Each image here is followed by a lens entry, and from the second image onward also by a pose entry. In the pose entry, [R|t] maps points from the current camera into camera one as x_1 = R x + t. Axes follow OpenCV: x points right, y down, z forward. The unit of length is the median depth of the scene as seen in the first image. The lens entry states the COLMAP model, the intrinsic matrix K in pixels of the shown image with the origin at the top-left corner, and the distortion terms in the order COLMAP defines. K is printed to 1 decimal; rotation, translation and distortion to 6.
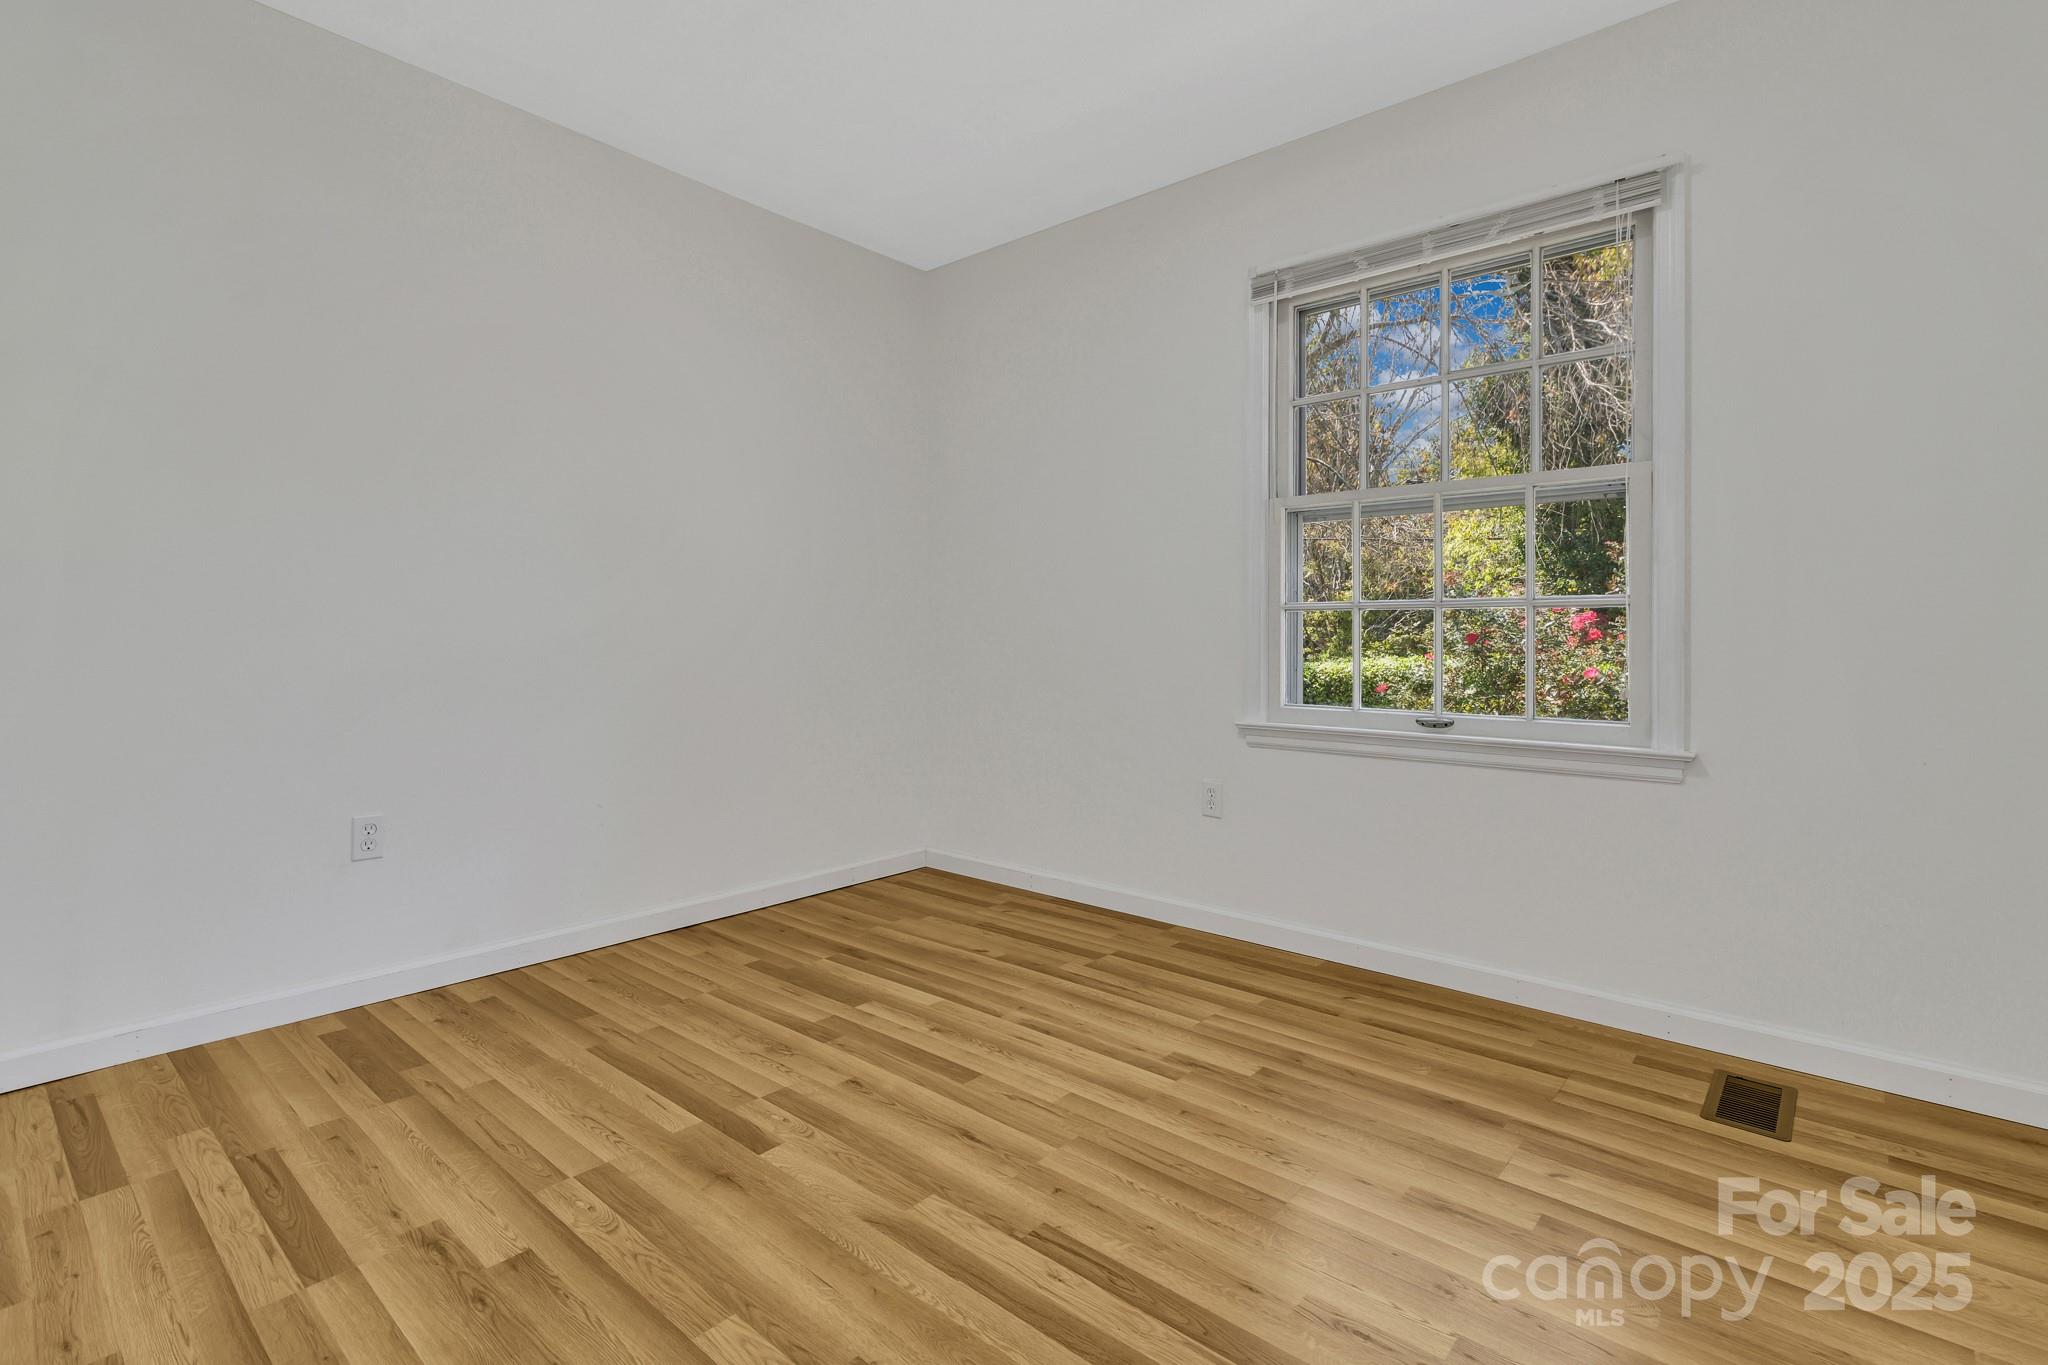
lens RADIAL K [[953.0, 0, 1032.3], [0, 953.0, 621.3], [0, 0, 1]] dist [0.001343, -0.000507]
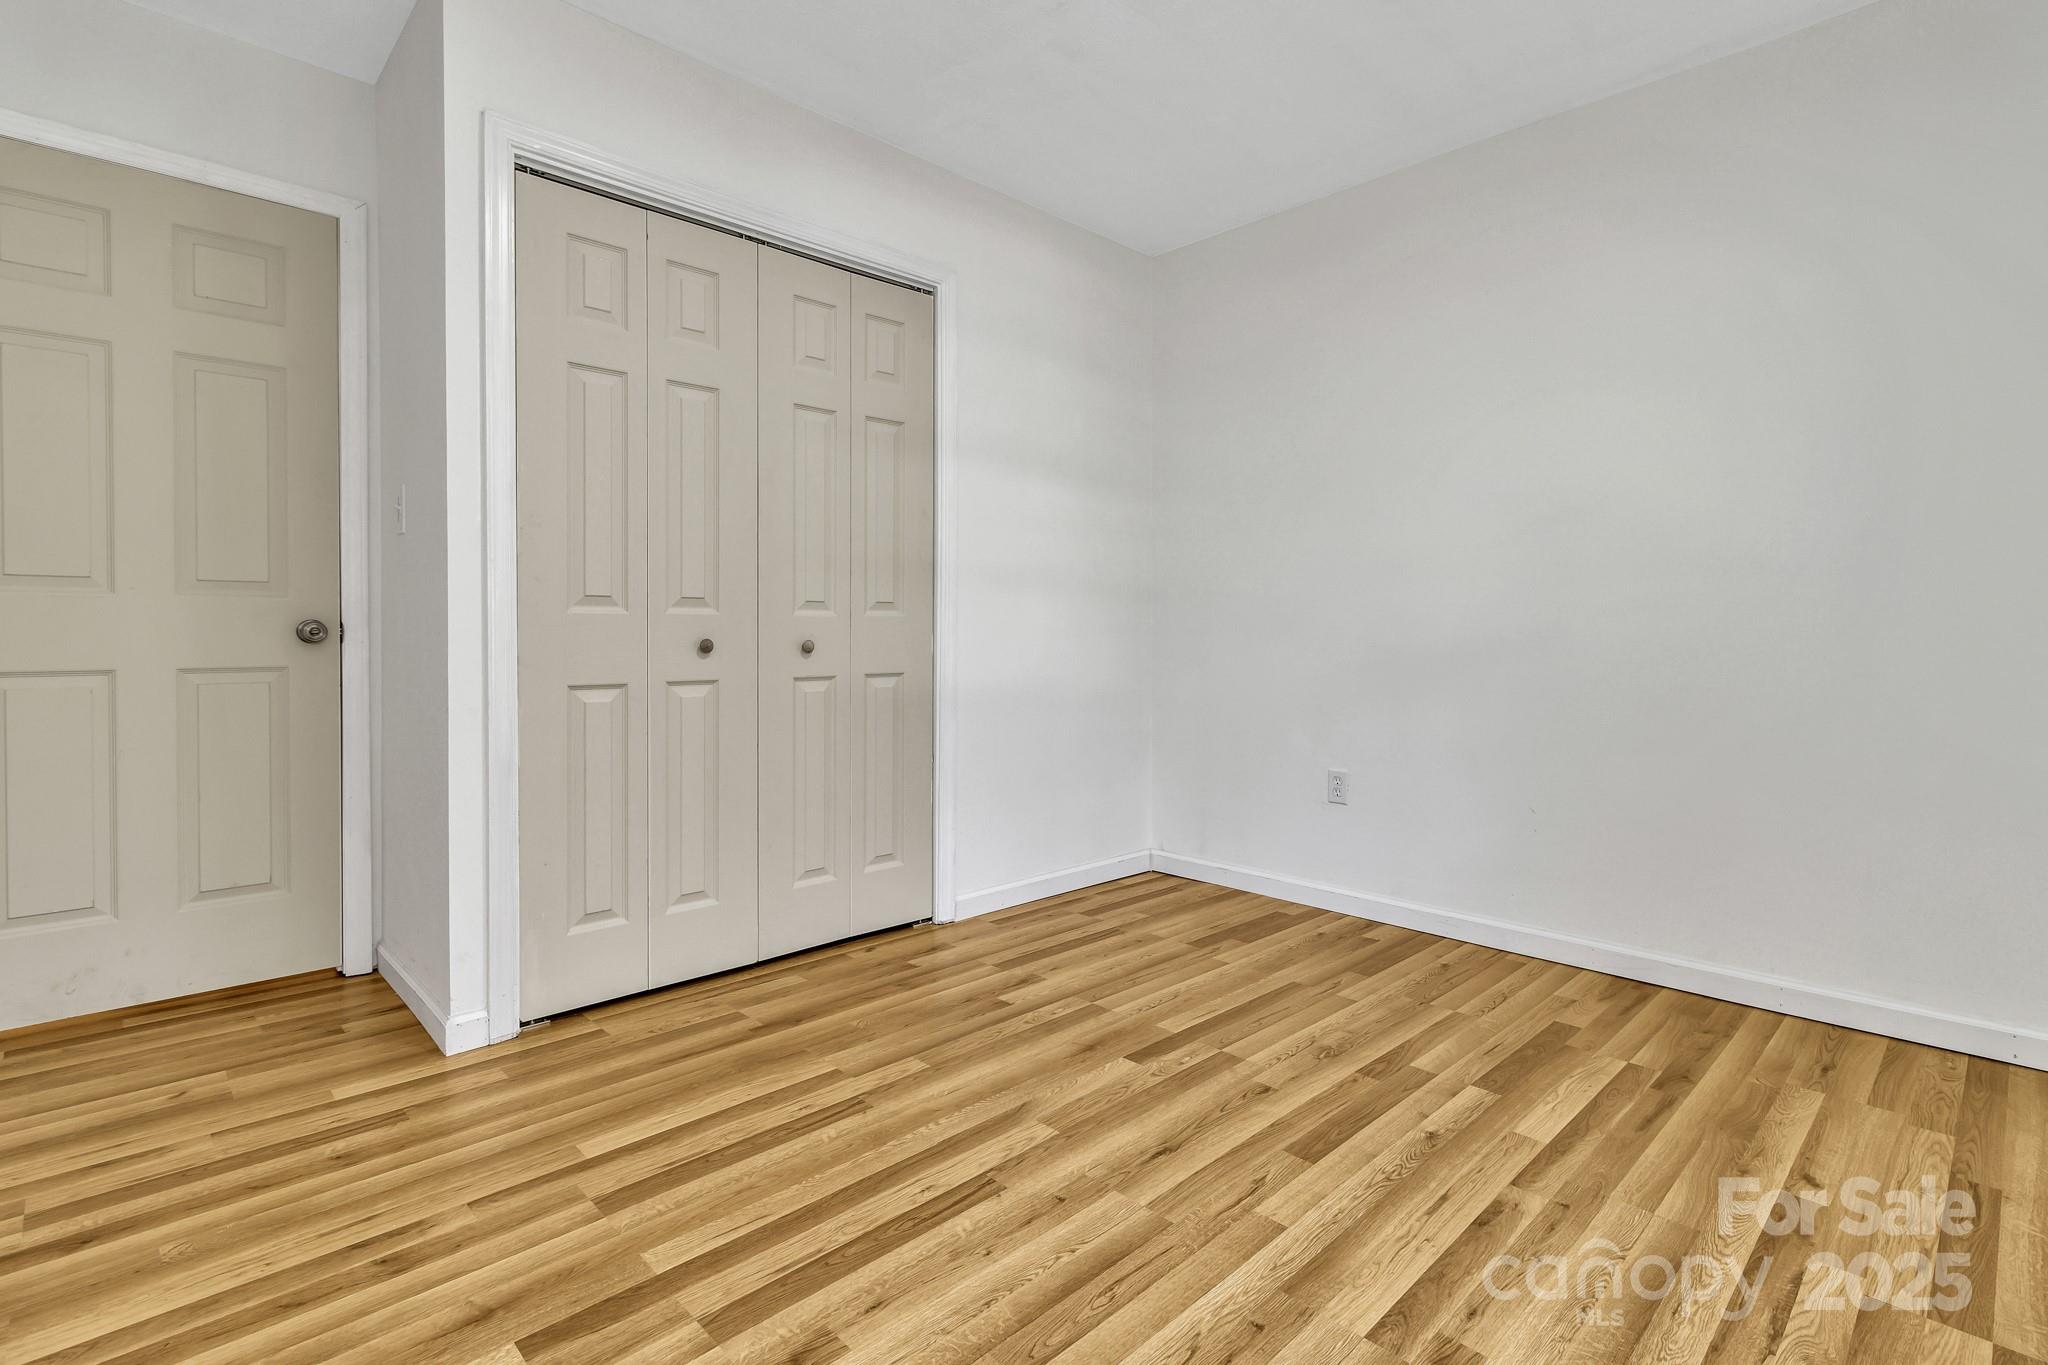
lens RADIAL K [[953.0, 0, 1026.2], [0, 953.0, 677.9], [0, 0, 1]] dist [0.001343, -0.000507]
pose [[-0.096284, 0.037395, -0.994651, 0.701334], [0.017072, 0.999209, 0.035914, 0.026891], [0.995207, -0.013523, -0.096846, 0.774508]]
